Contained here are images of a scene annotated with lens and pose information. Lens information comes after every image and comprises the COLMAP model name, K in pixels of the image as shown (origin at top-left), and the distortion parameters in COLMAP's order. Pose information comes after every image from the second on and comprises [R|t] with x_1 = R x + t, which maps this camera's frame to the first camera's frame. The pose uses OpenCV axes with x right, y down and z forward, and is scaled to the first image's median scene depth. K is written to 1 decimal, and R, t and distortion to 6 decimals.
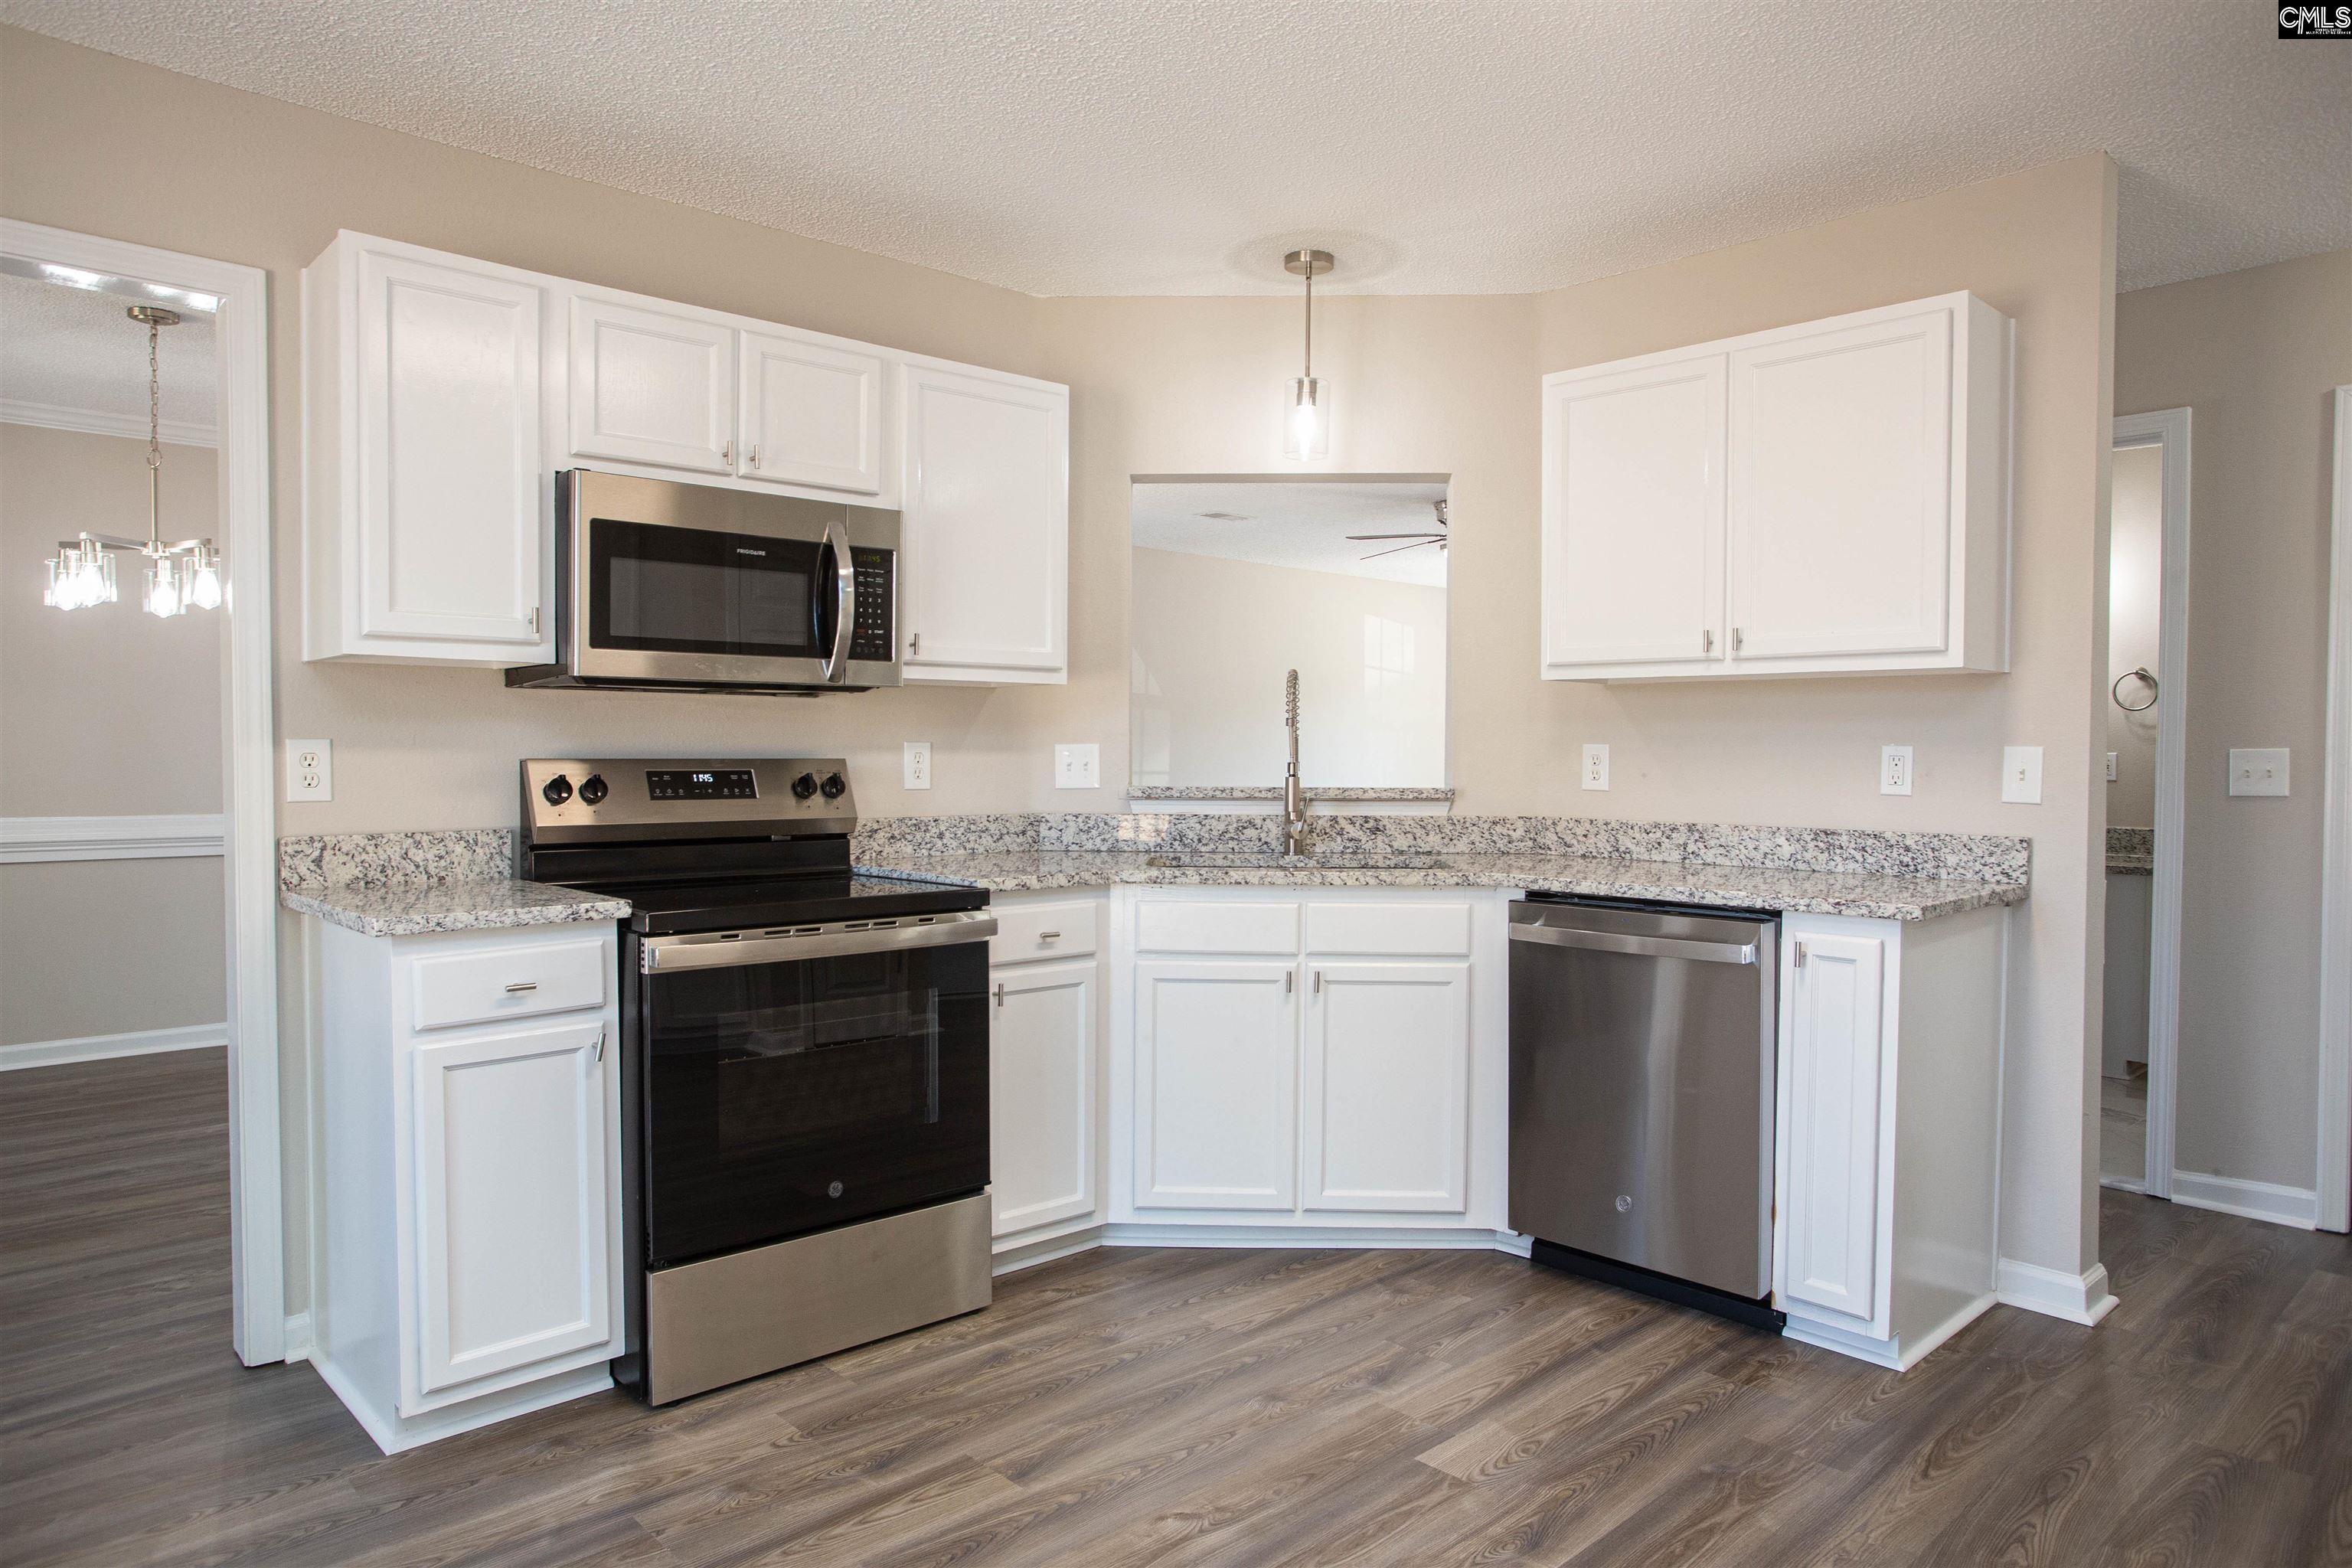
lens RADIAL K [[1492.7, 0, 1176.0], [0, 1492.7, 784.0], [0, 0, 1]] dist [-0.067212, 0.061276]
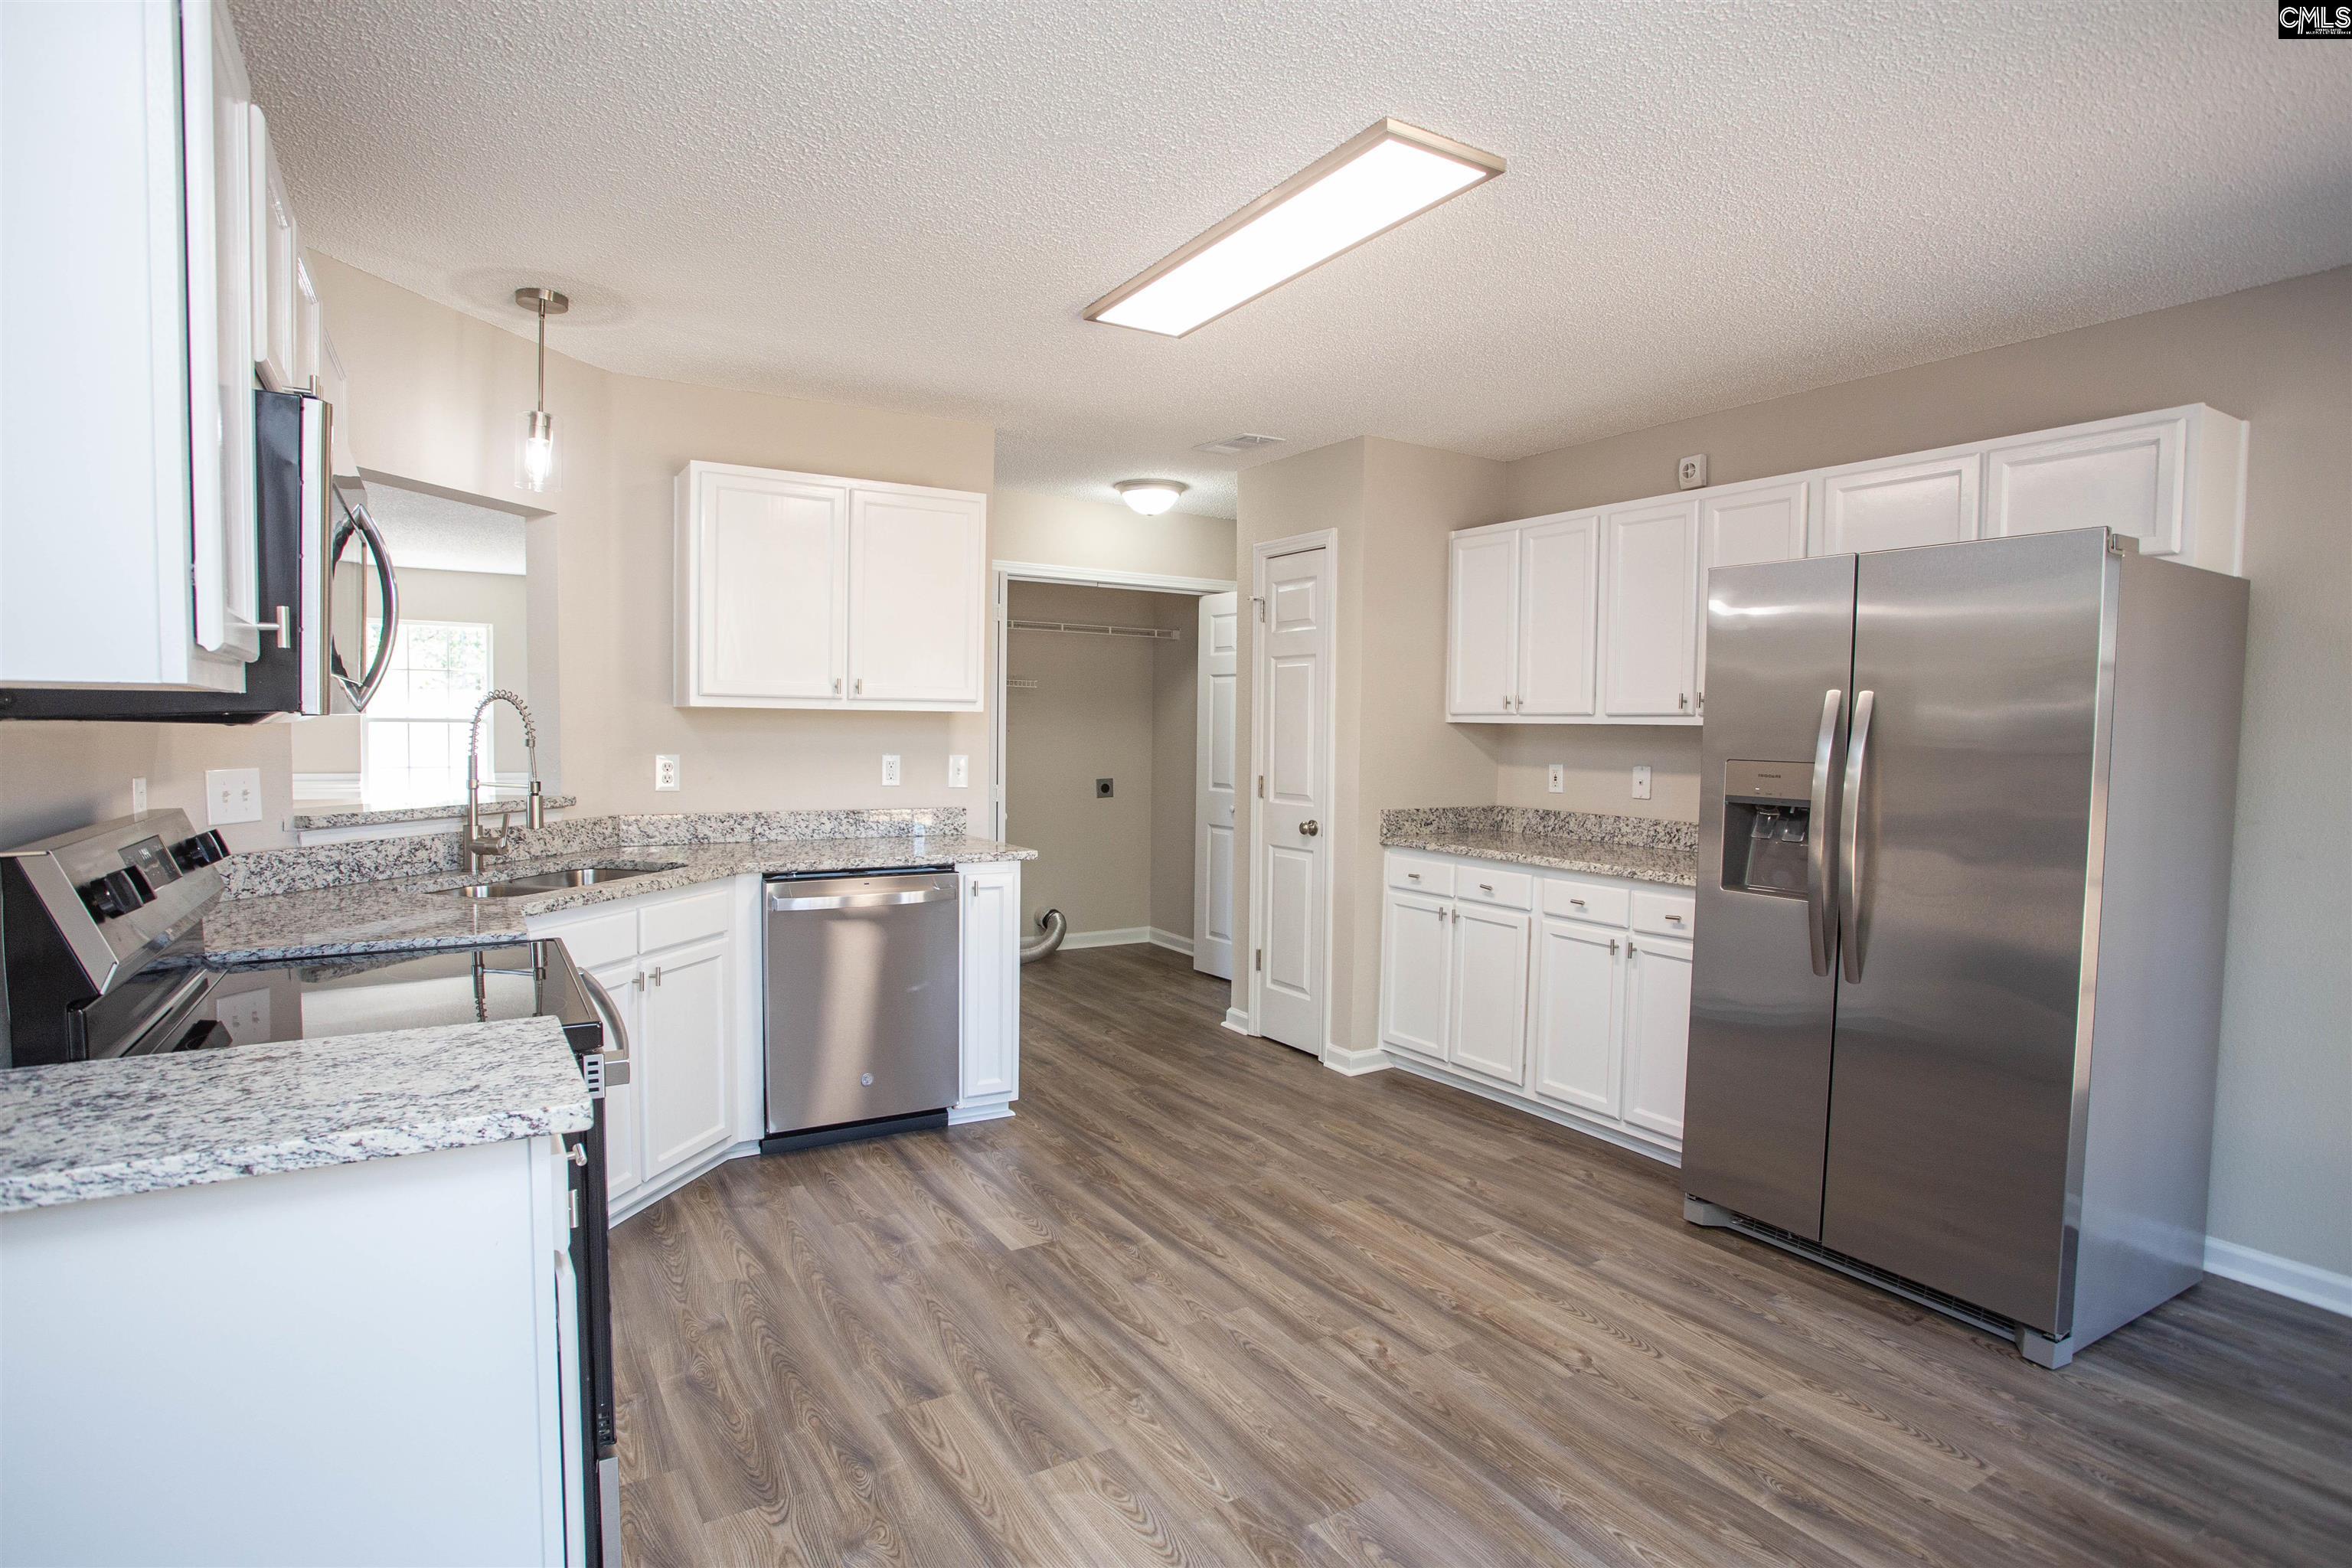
lens RADIAL K [[1206.3, 0, 1176.0], [0, 1206.3, 784.0], [0, 0, 1]] dist [-0.074927, 0.041505]
pose [[0.188196, -0.049024, 0.980907, -0.801231], [0.009018, 0.998798, 0.048188, -0.059842], [-0.982090, -0.000223, 0.188411, 0.500186]]
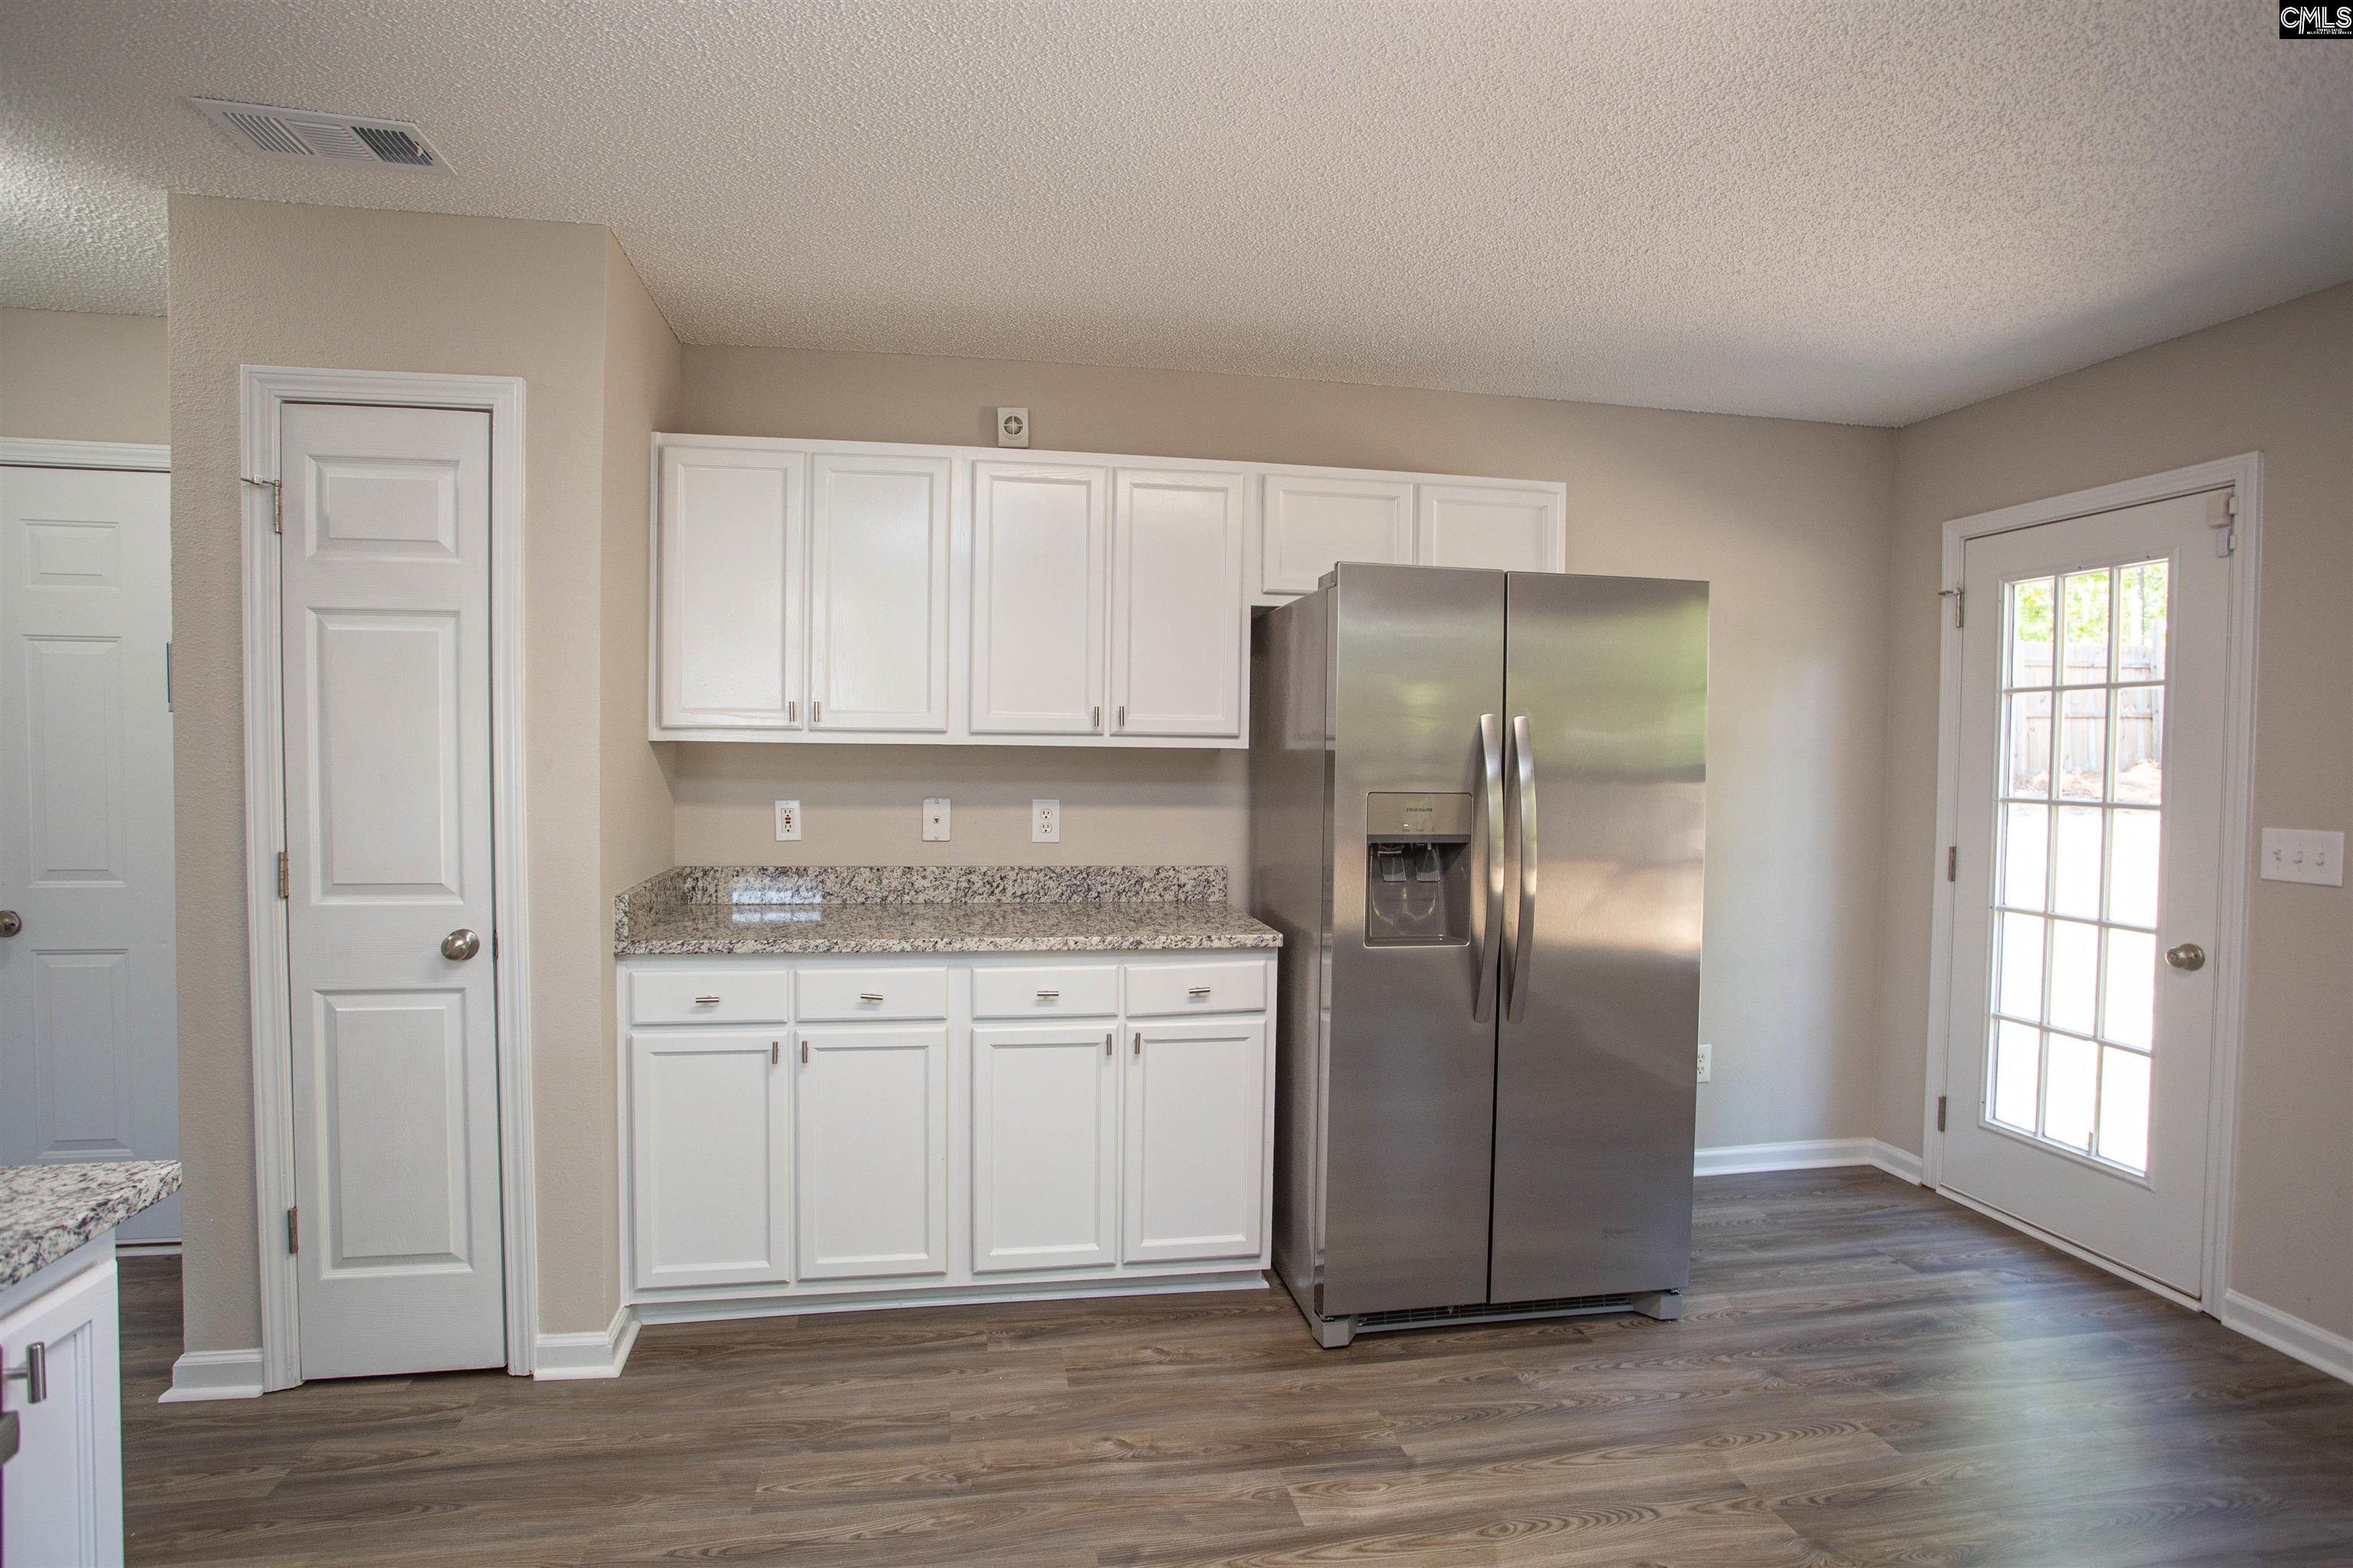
lens RADIAL K [[1211.9, 0, 1176.5], [0, 1211.9, 784.0], [0, 0, 1]] dist [-0.075708, 0.032919]
pose [[-0.844779, -0.028580, 0.534351, -0.049514], [-0.002158, 0.998747, 0.050007, -0.076264], [-0.535111, 0.041092, -0.843782, 1.047470]]
